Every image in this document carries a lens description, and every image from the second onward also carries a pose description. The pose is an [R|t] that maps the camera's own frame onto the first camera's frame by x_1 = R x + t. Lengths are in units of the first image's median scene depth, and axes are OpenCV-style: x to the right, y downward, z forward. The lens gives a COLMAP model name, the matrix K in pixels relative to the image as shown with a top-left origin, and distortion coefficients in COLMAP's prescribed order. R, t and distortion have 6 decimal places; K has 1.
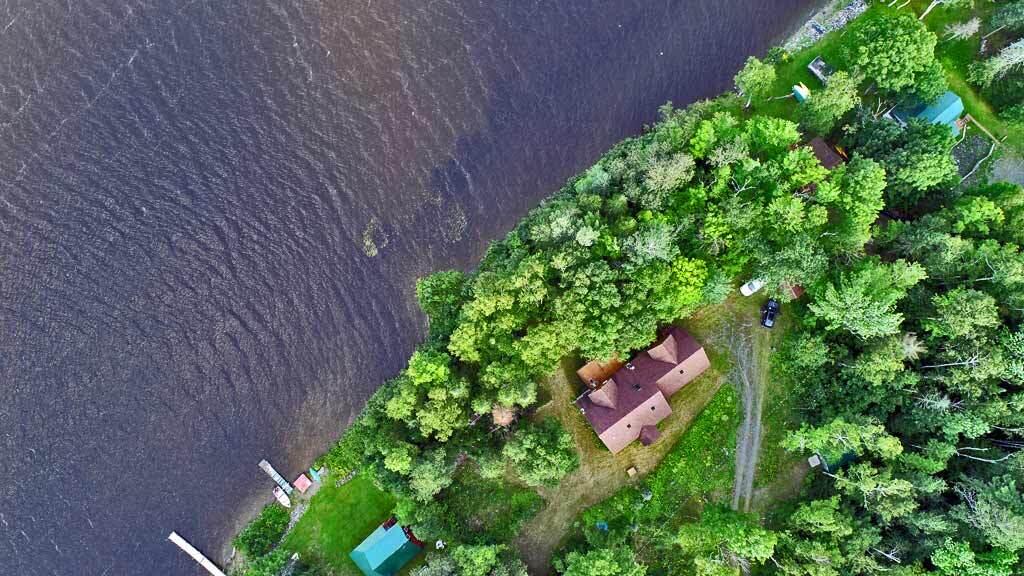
lens RADIAL K [[681.4, 0, 508.3], [0, 681.4, 291.3], [0, 0, 1]] dist [-0.007912, 0.002338]
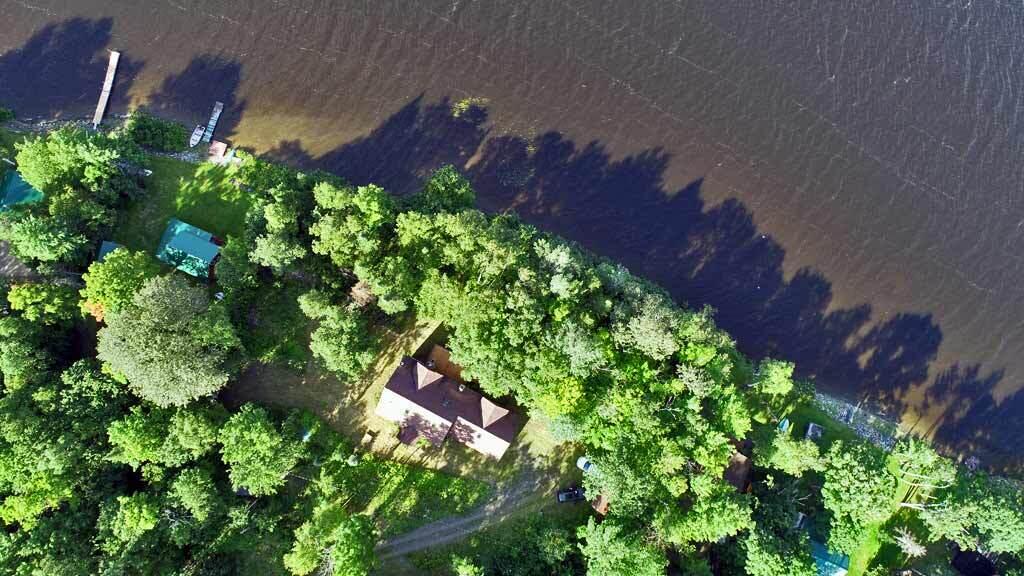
lens RADIAL K [[681.4, 0, 508.3], [0, 681.4, 291.3], [0, 0, 1]] dist [-0.007912, 0.002338]
pose [[0.430520, 0.902410, -0.017578, 0.101381], [-0.902491, 0.430120, -0.022521, 0.010717], [-0.012762, 0.025560, 0.999592, -0.000851]]
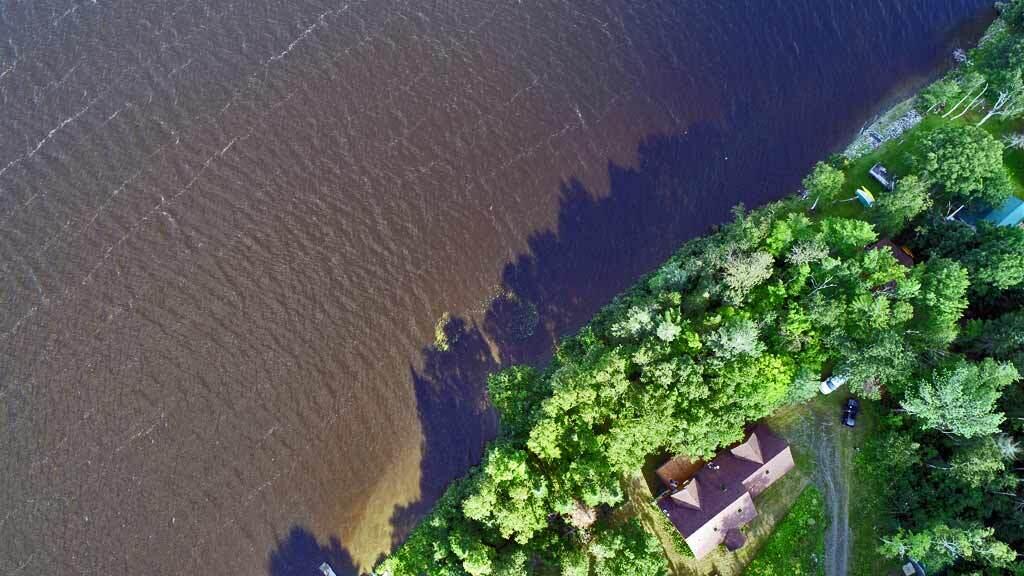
lens RADIAL K [[681.4, 0, 508.3], [0, 681.4, 291.3], [0, 0, 1]] dist [-0.007912, 0.002338]
pose [[0.999935, 0.011361, 0.001071, -0.122423], [-0.011075, 0.988794, -0.148876, 0.012044], [-0.002750, 0.148855, 0.988855, 0.000433]]
